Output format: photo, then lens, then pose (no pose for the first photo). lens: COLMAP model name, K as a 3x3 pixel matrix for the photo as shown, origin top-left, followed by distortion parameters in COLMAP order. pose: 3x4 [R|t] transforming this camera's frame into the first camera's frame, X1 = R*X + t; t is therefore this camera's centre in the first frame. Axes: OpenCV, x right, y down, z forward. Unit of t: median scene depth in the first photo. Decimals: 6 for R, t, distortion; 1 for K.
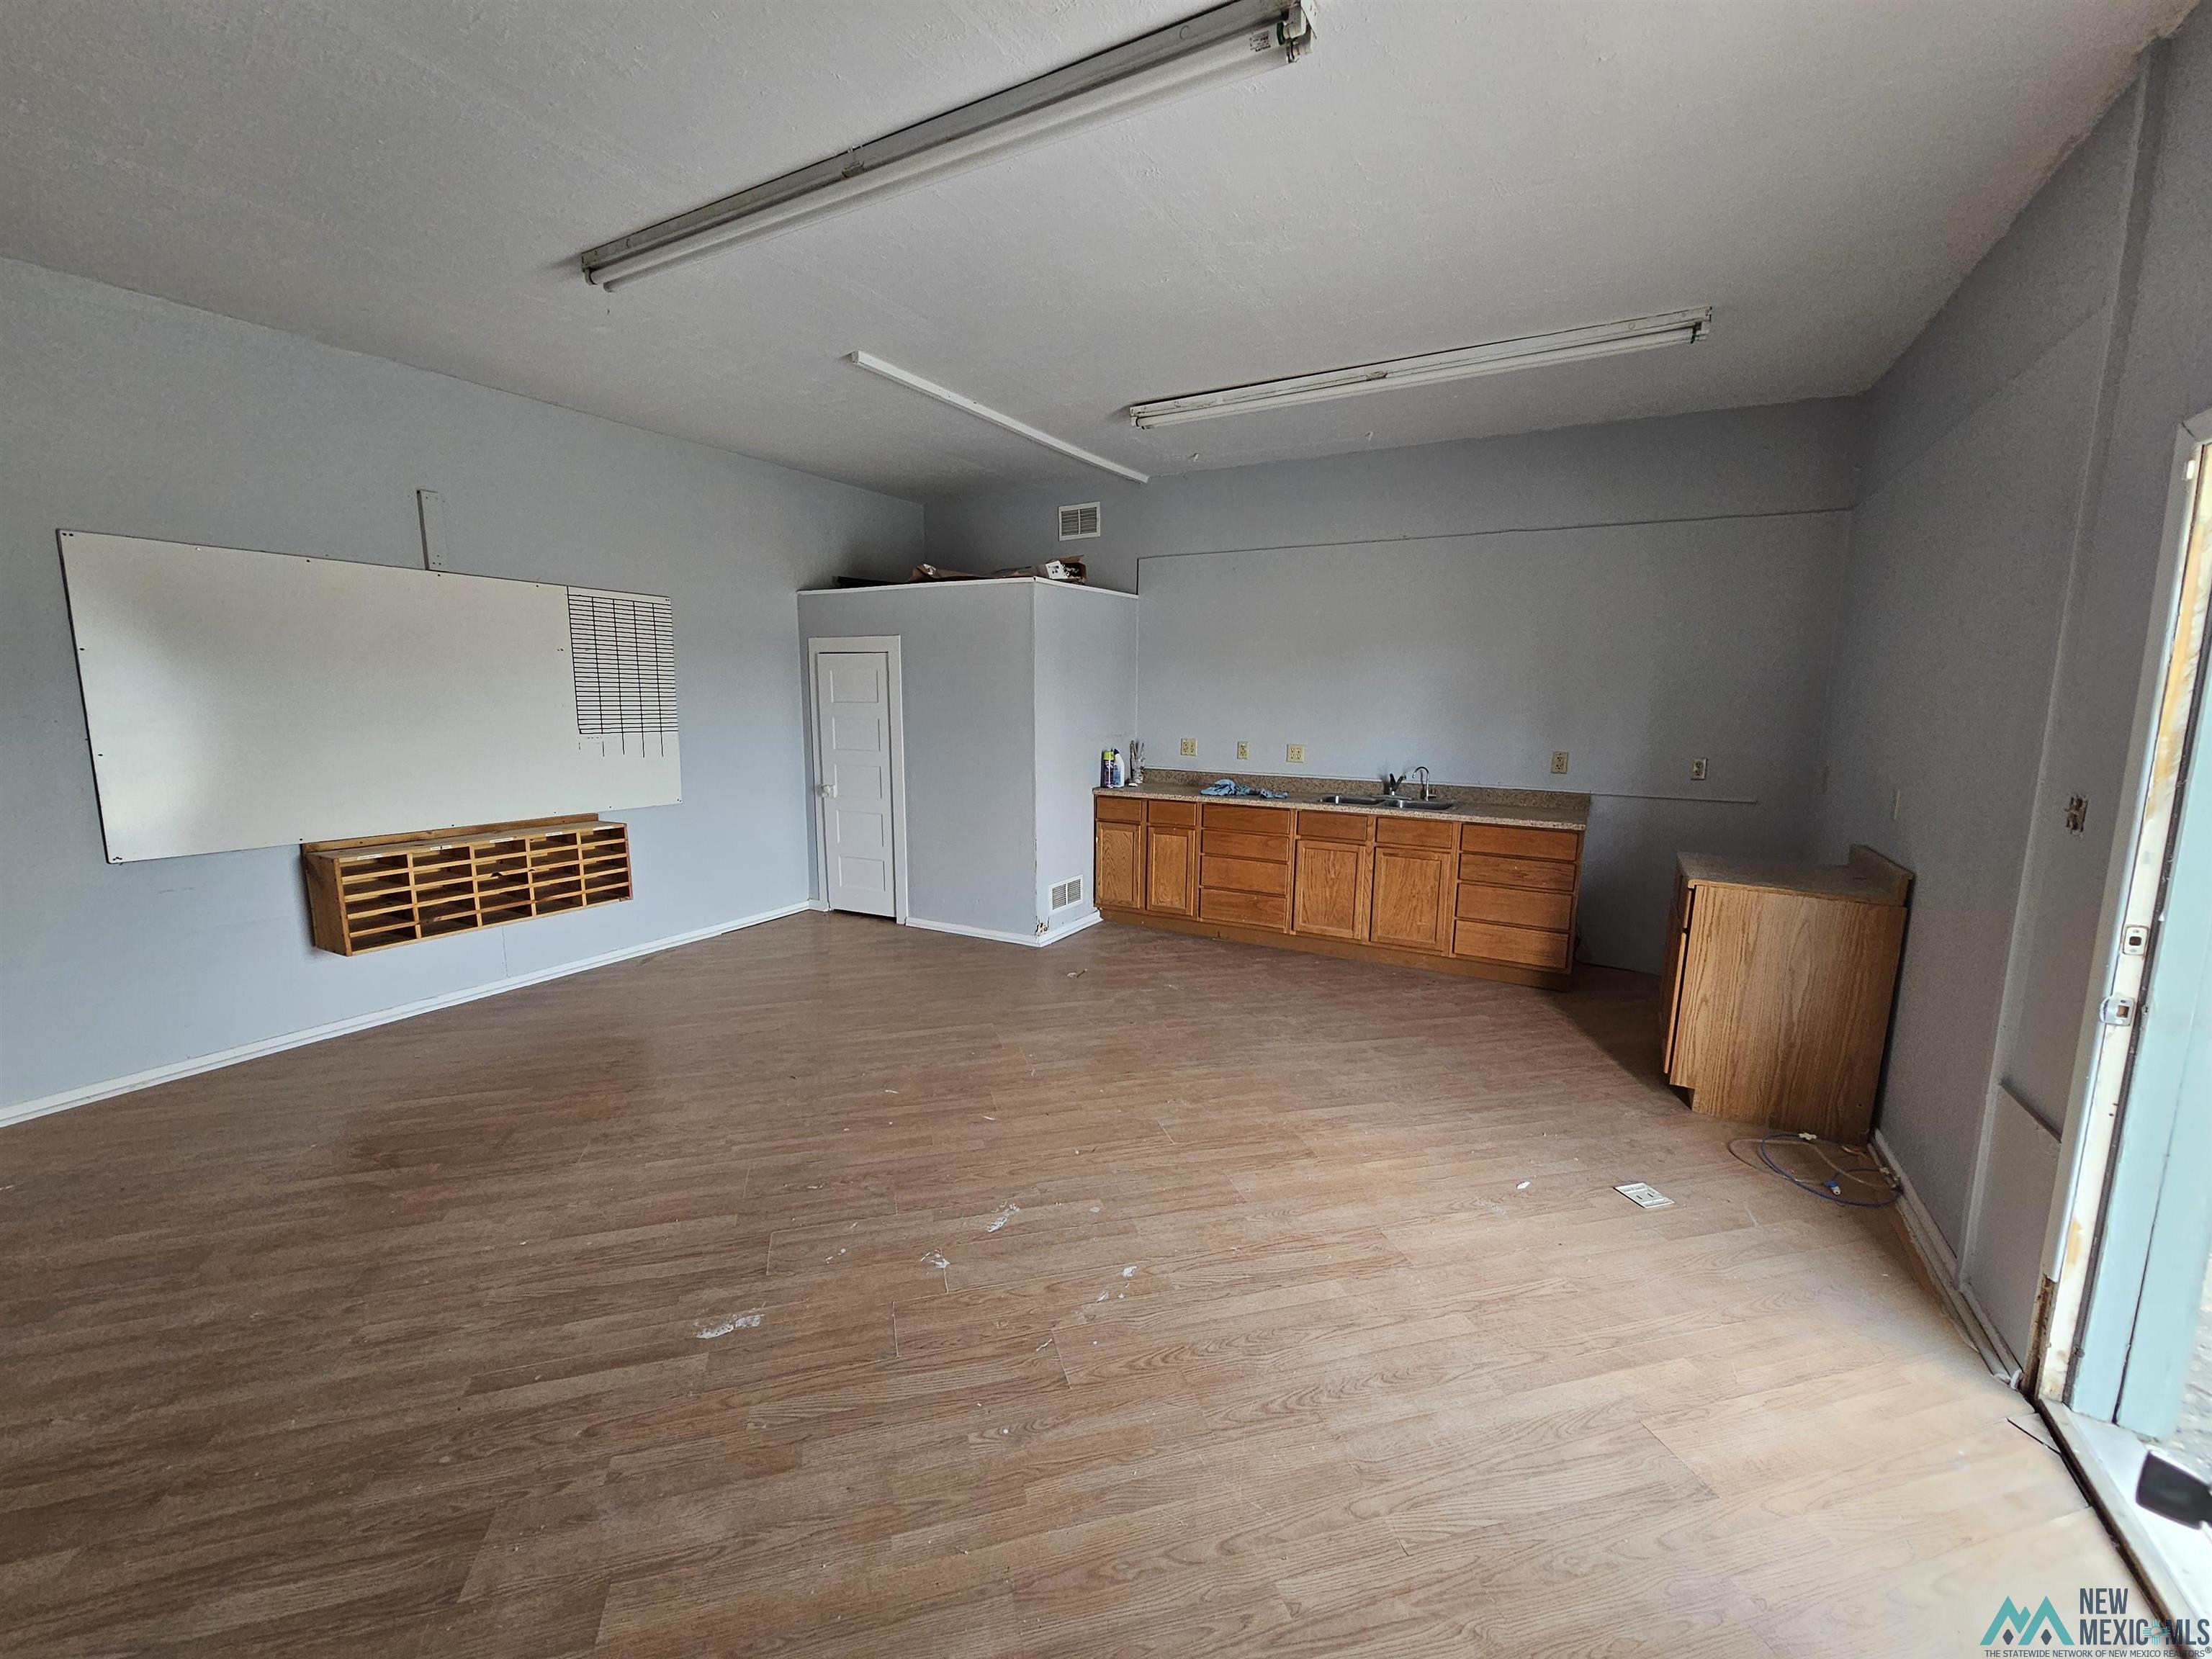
lens RADIAL K [[901.0, 0, 1097.6], [0, 901.0, 832.0], [0, 0, 1]] dist [-0.002415, 0.000046]
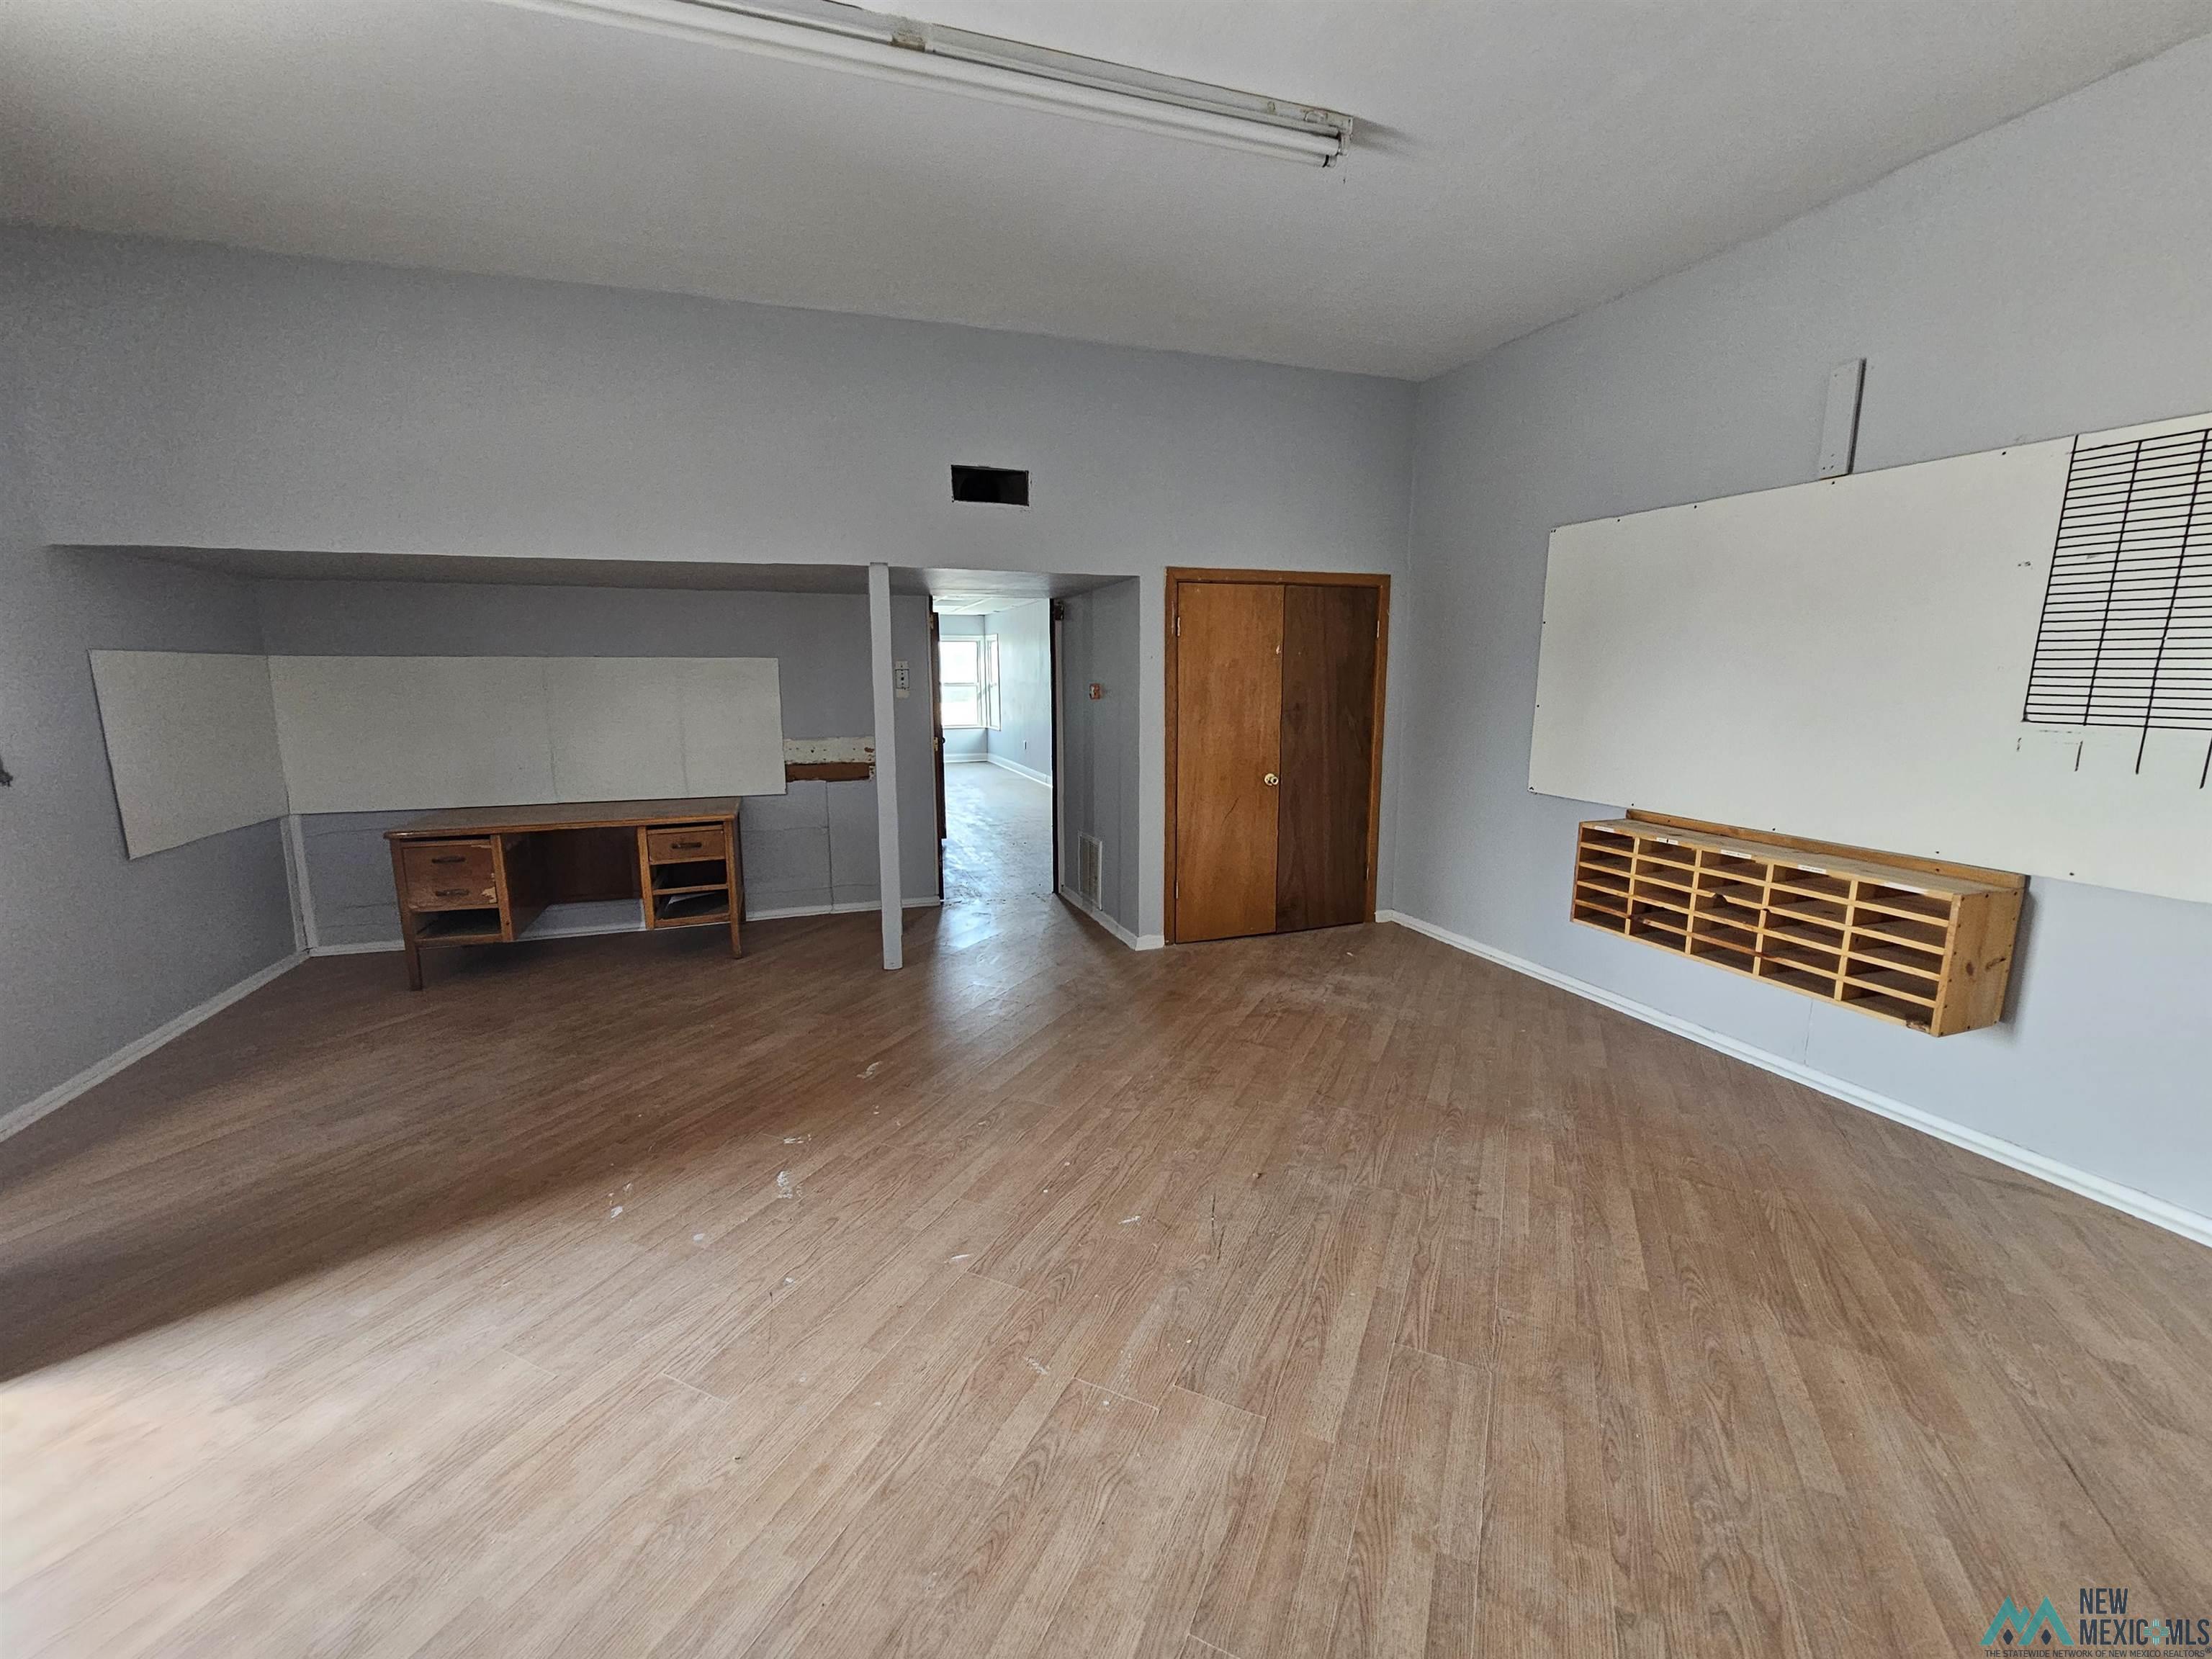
lens RADIAL K [[901.0, 0, 1083.1], [0, 901.0, 824.5], [0, 0, 1]] dist [-0.002415, 0.000046]
pose [[-0.664384, 0.113600, -0.738707, 0.221752], [-0.117799, 0.960111, 0.253594, -0.140051], [0.738049, 0.255503, -0.624501, 1.106555]]
